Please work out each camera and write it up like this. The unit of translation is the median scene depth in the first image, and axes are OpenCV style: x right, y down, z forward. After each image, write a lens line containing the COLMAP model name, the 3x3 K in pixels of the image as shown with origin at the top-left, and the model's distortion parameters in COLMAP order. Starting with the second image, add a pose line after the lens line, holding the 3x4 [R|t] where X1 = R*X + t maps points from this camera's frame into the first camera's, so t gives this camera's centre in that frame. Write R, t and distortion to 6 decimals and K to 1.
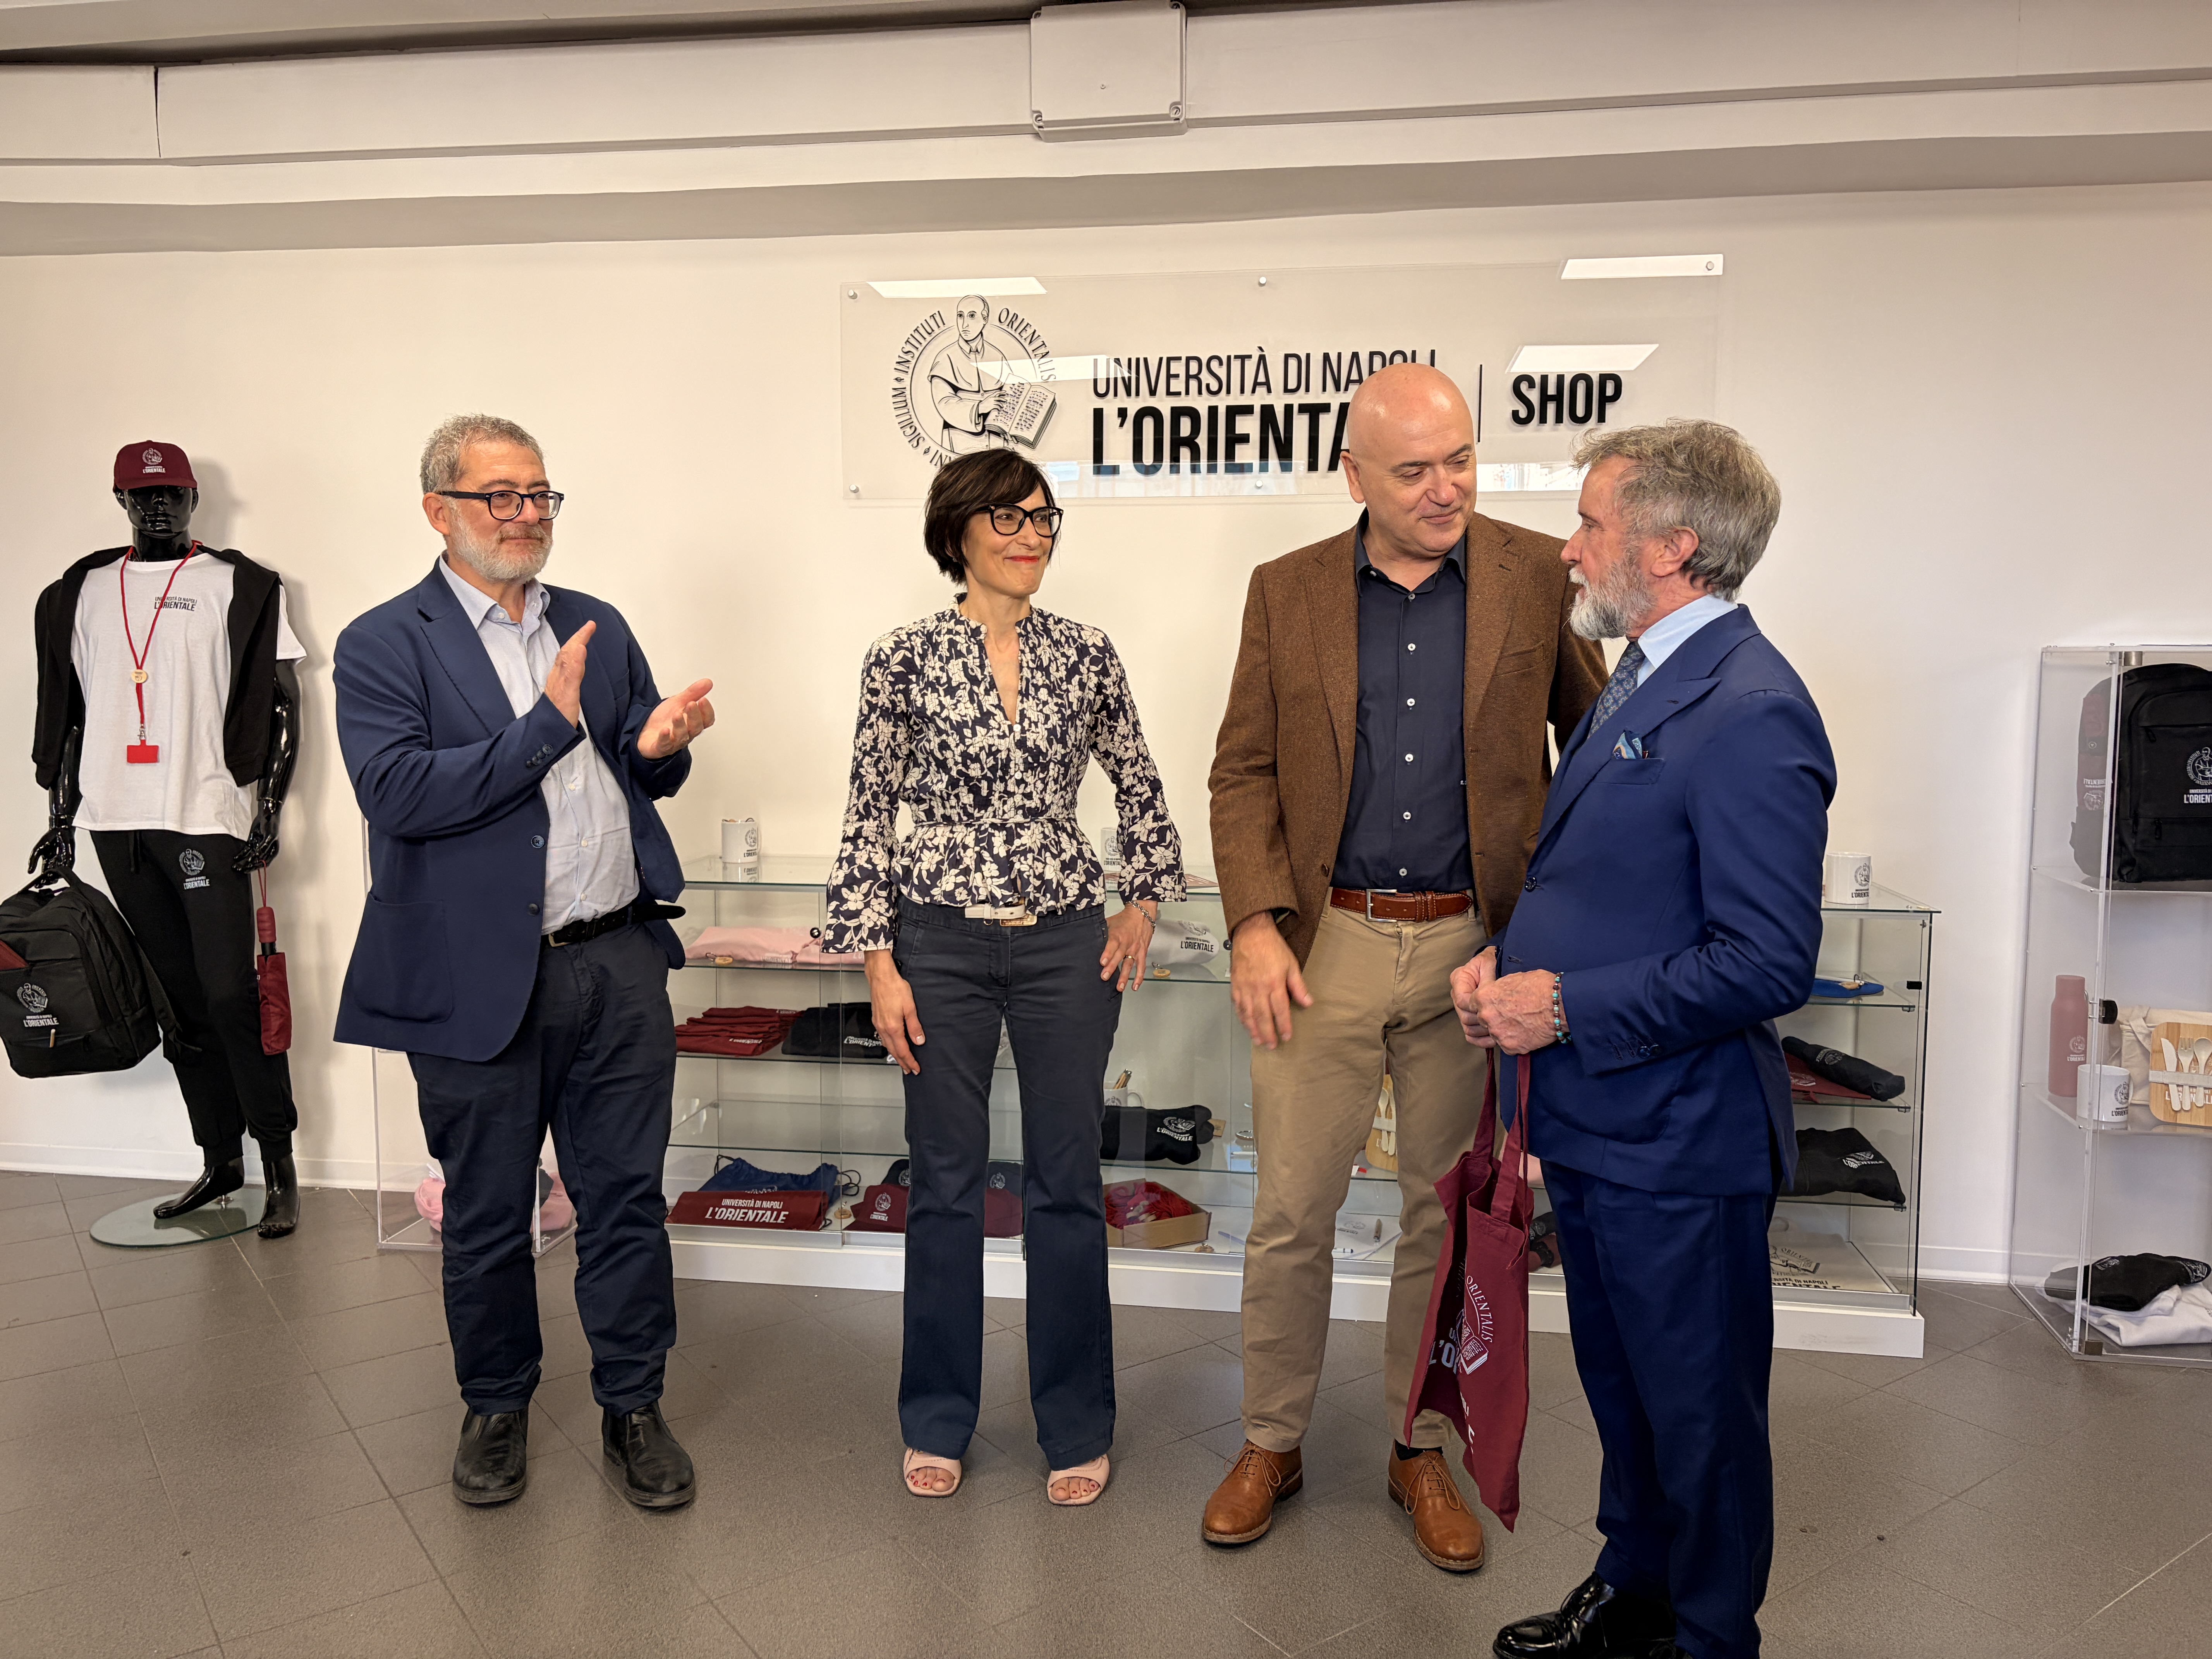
lens RADIAL K [[1691.7, 0, 1109.5], [0, 1691.7, 808.3], [0, 0, 1]] dist [0.033852, -0.033994]
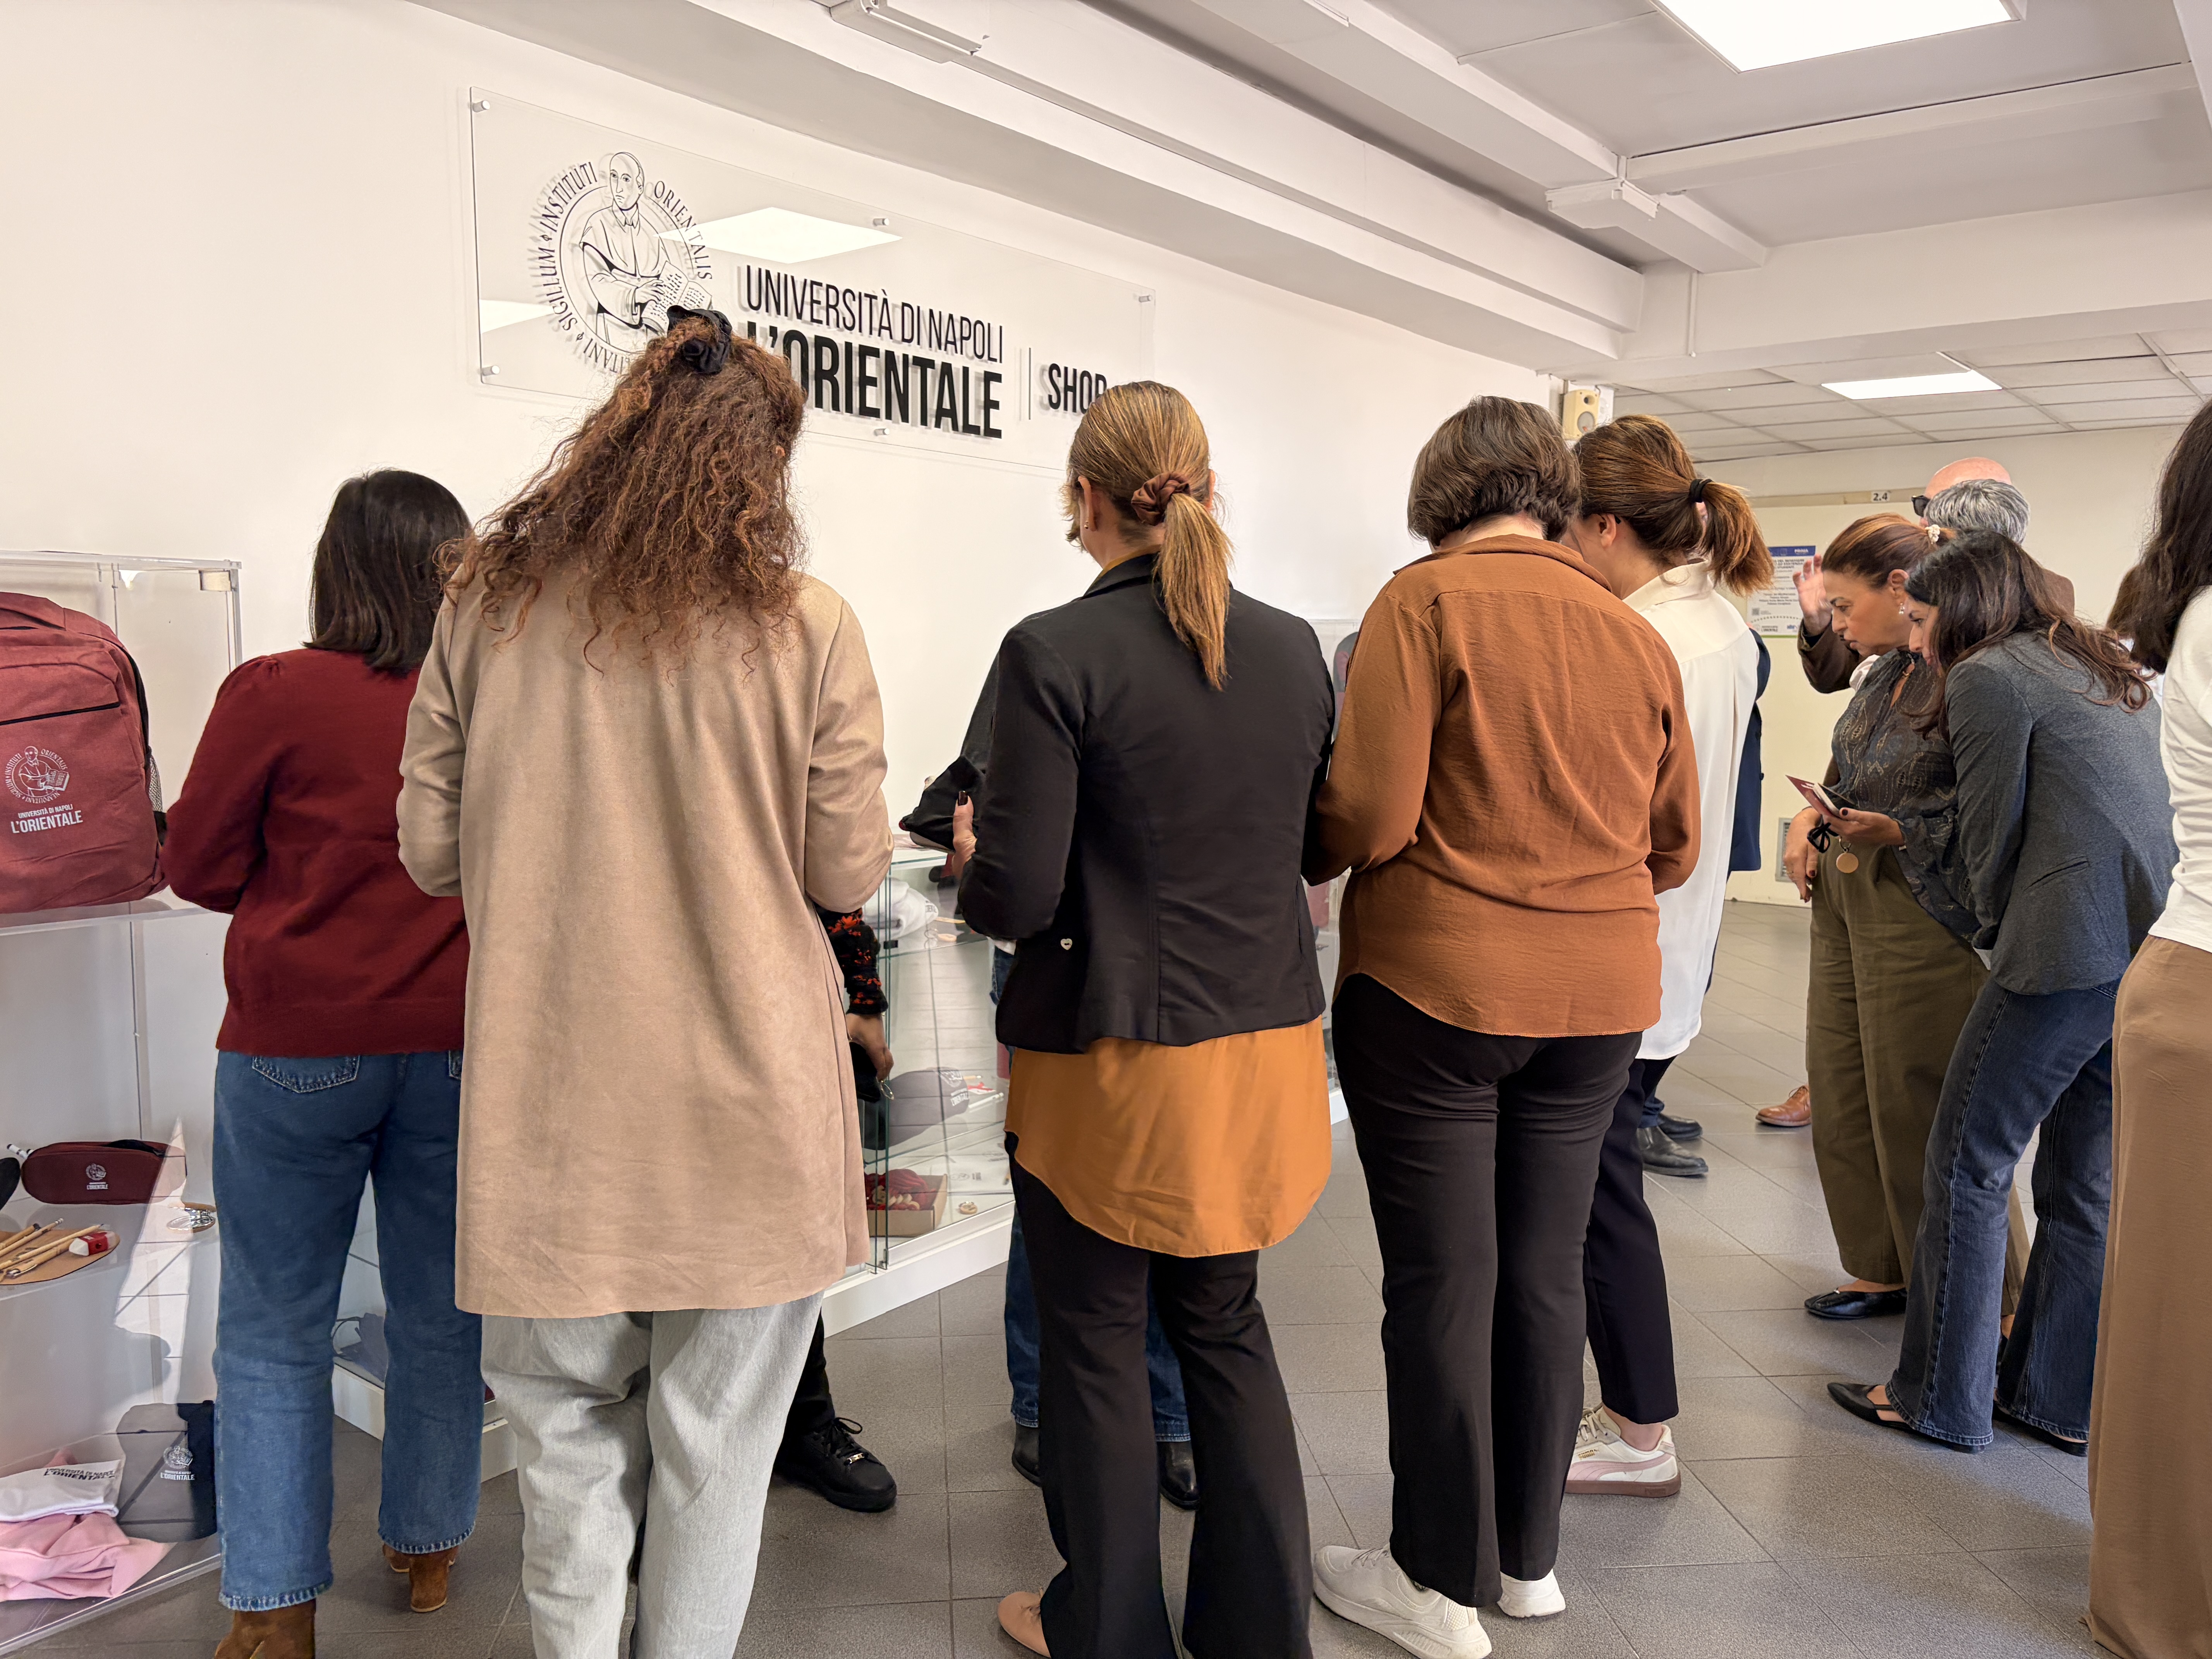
lens RADIAL K [[1691.7, 0, 1103.0], [0, 1691.7, 831.2], [0, 0, 1]] dist [0.033852, -0.033994]
pose [[0.497570, -0.085749, 0.863175, -0.710288], [0.068744, 0.995870, 0.059304, -0.011914], [-0.864696, 0.029830, 0.501409, 0.410502]]
